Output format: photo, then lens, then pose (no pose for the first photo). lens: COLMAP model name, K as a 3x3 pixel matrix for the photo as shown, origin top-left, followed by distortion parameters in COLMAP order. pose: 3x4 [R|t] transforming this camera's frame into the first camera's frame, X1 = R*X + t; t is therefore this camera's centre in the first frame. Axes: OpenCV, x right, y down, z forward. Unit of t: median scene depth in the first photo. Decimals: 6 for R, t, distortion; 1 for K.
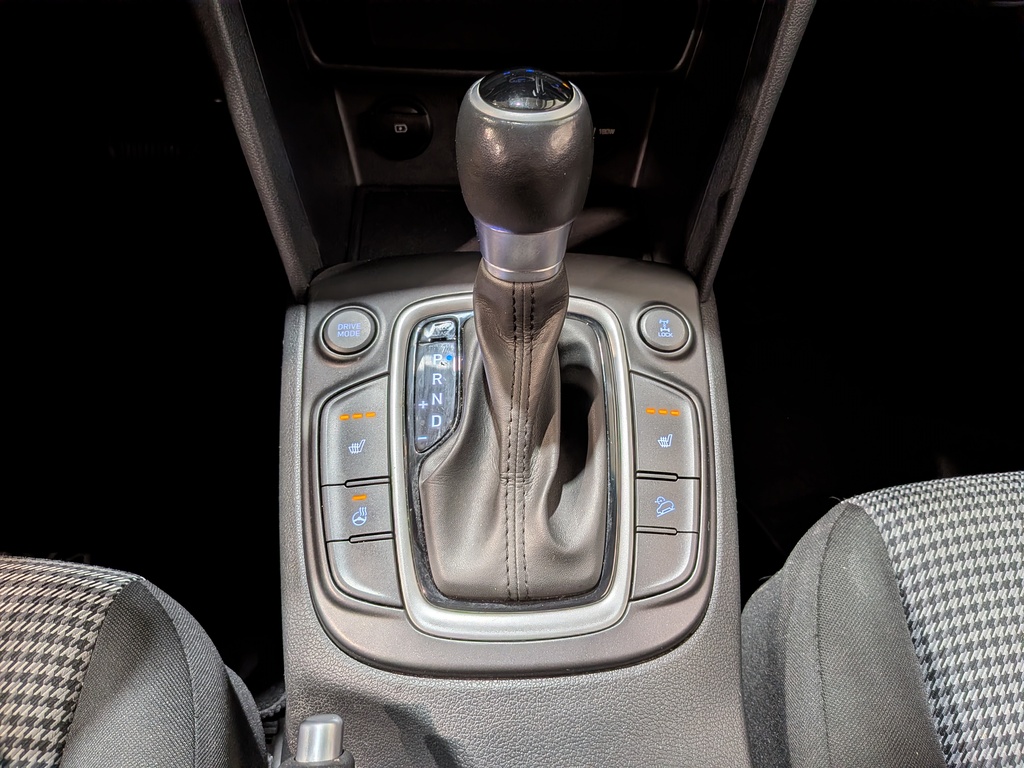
lens RADIAL K [[778.6, 0, 532.0], [0, 778.6, 378.0], [0, 0, 1]] dist [0.001927, -0.000143]
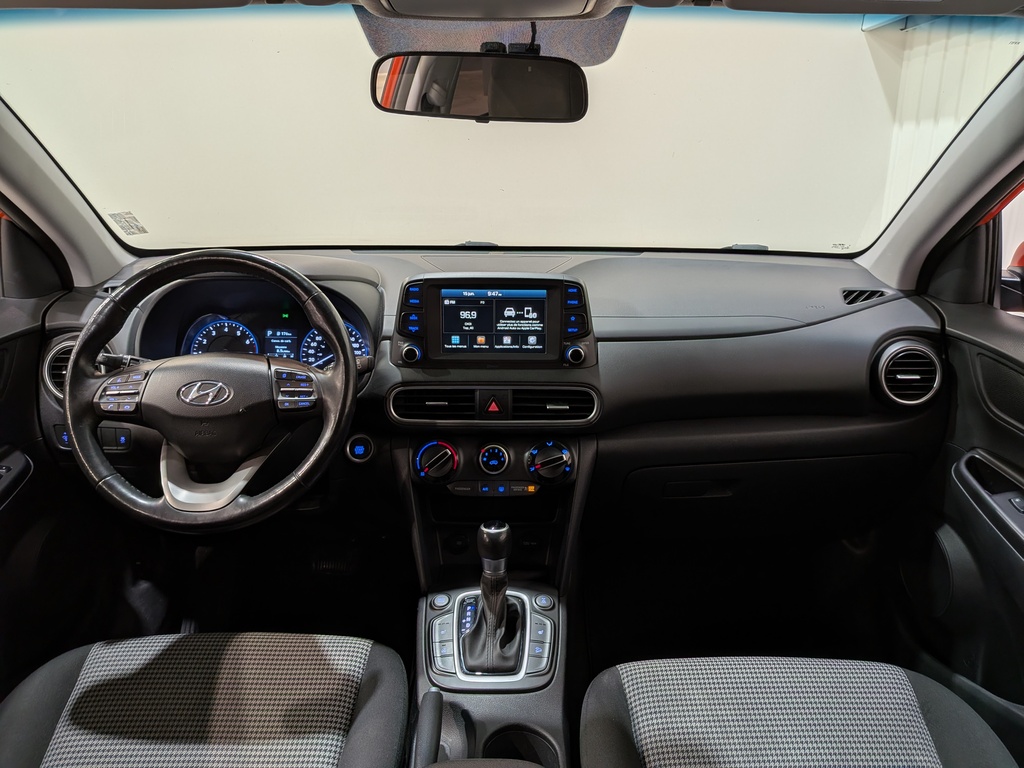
lens RADIAL K [[734.2, 0, 512.0], [0, 734.2, 384.0], [0, 0, 1]] dist [0.073883, -0.134689]
pose [[0.998135, -0.024501, -0.055916, 0.260132], [-0.010308, 0.835142, -0.549937, 0.927873], [0.060172, 0.549488, 0.833332, -2.137176]]
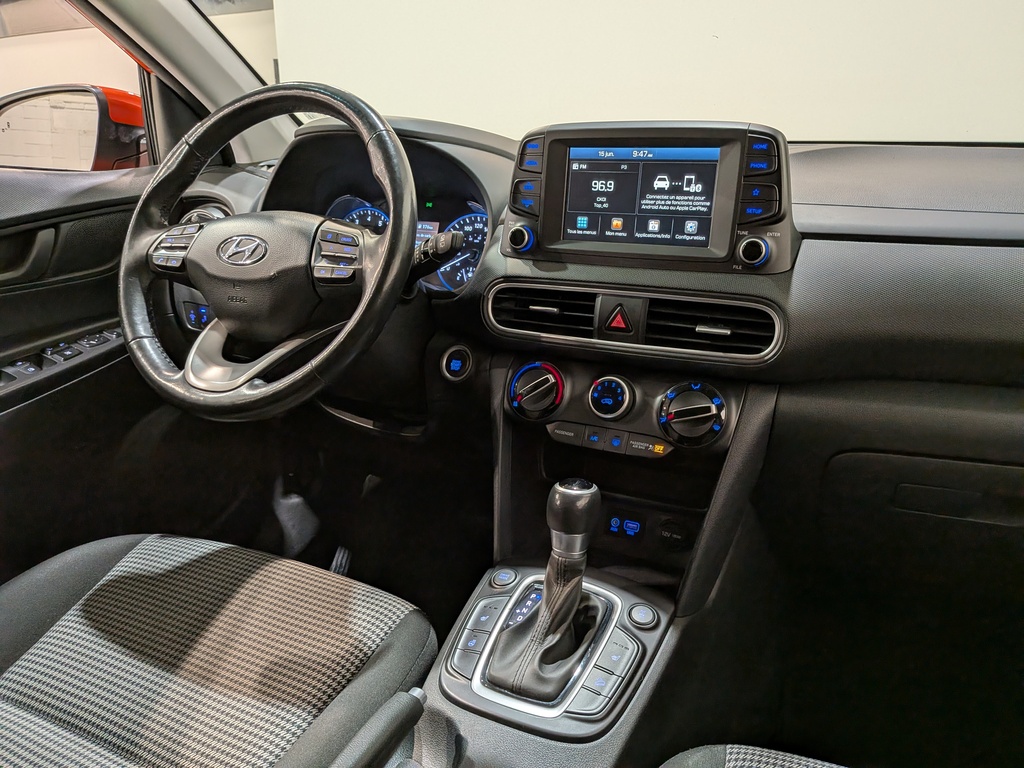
lens RADIAL K [[736.7, 0, 530.8], [0, 736.7, 390.6], [0, 0, 1]] dist [0.098833, -0.173140]
pose [[0.879937, 0.105141, -0.463311, 0.845502], [-0.343894, 0.813810, -0.468455, 0.526452], [0.327793, 0.571541, 0.752258, -0.987581]]
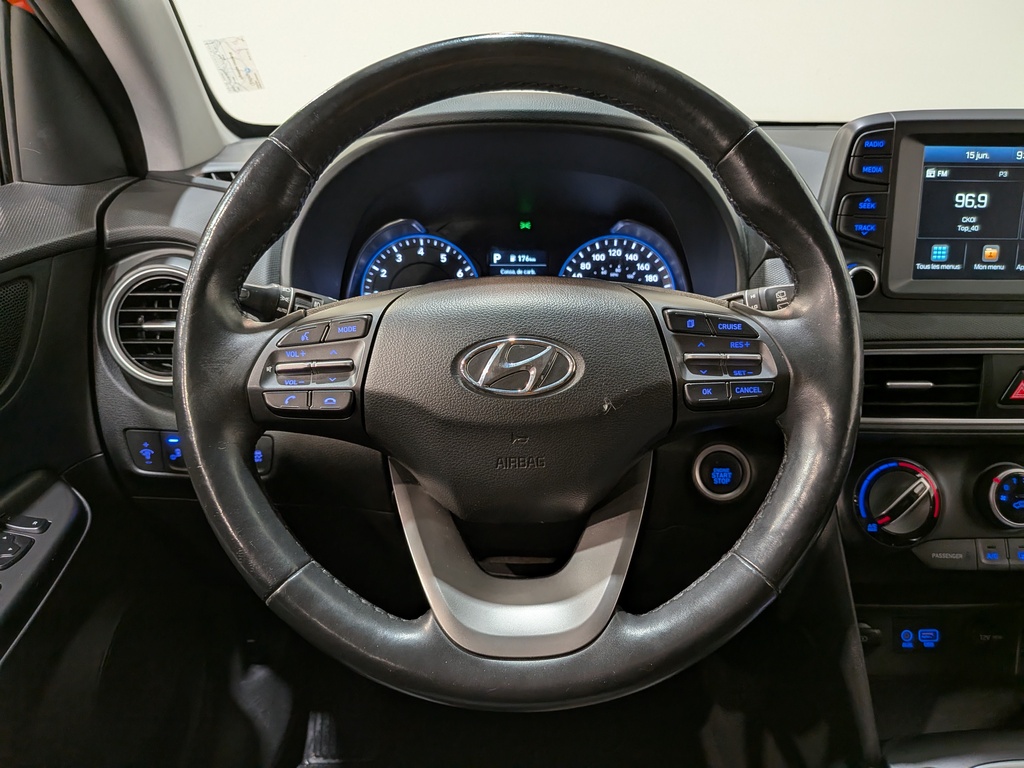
lens RADIAL K [[747.3, 0, 525.3], [0, 747.3, 391.0], [0, 0, 1]] dist [0.070895, -0.131712]
pose [[0.997466, -0.028144, -0.065346, -1.019409], [-0.008988, 0.861232, -0.508132, 0.024358], [0.070579, 0.507432, 0.858797, -0.791889]]
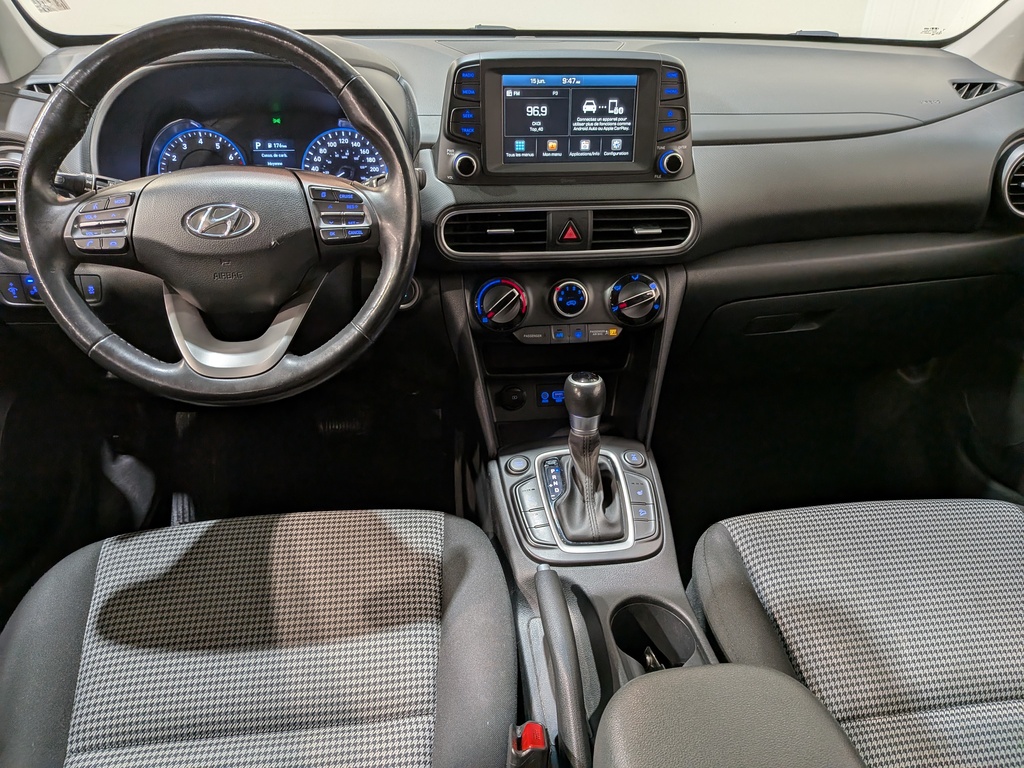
lens RADIAL K [[737.9, 0, 513.5], [0, 737.9, 400.0], [0, 0, 1]] dist [0.083353, -0.158050]
pose [[0.997220, -0.062377, 0.040764, -0.378869], [0.072469, 0.939195, -0.335651, 0.649139], [-0.017349, 0.337672, 0.941104, -1.644918]]
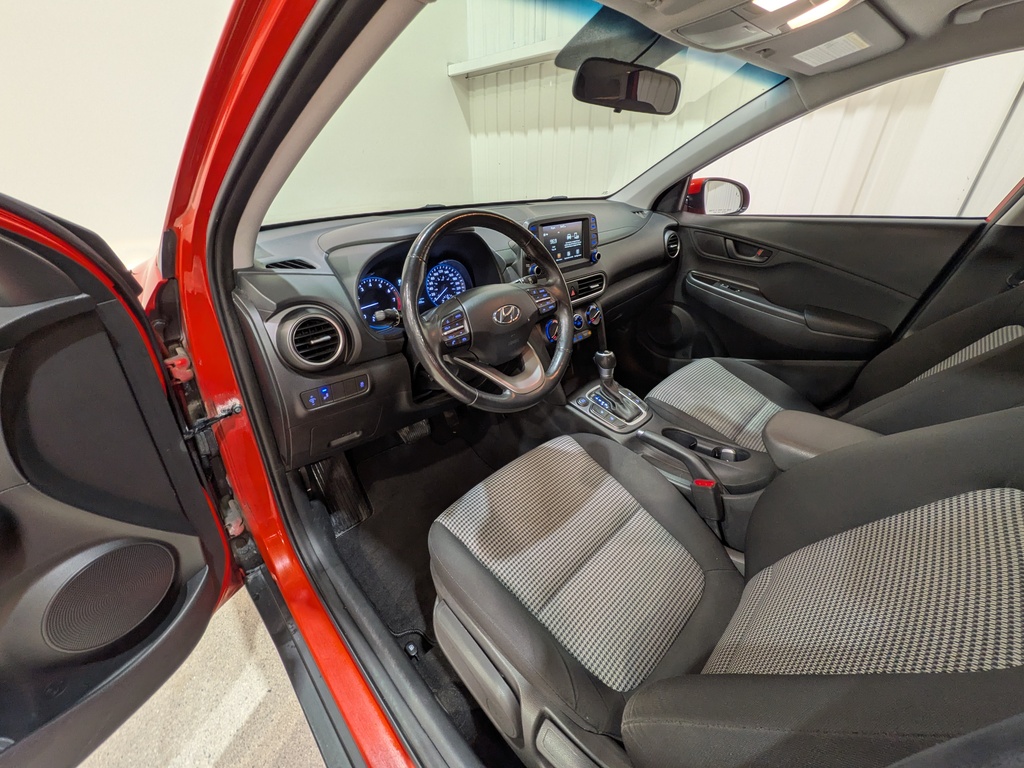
lens RADIAL K [[403.0, 0, 510.8], [0, 403.0, 379.4], [0, 0, 1]] dist [-0.001032, -0.000146]
pose [[0.756585, -0.351889, 0.551138, -2.473554], [0.525473, 0.828825, -0.192167, 0.109371], [-0.389176, 0.434999, 0.811984, -1.438340]]
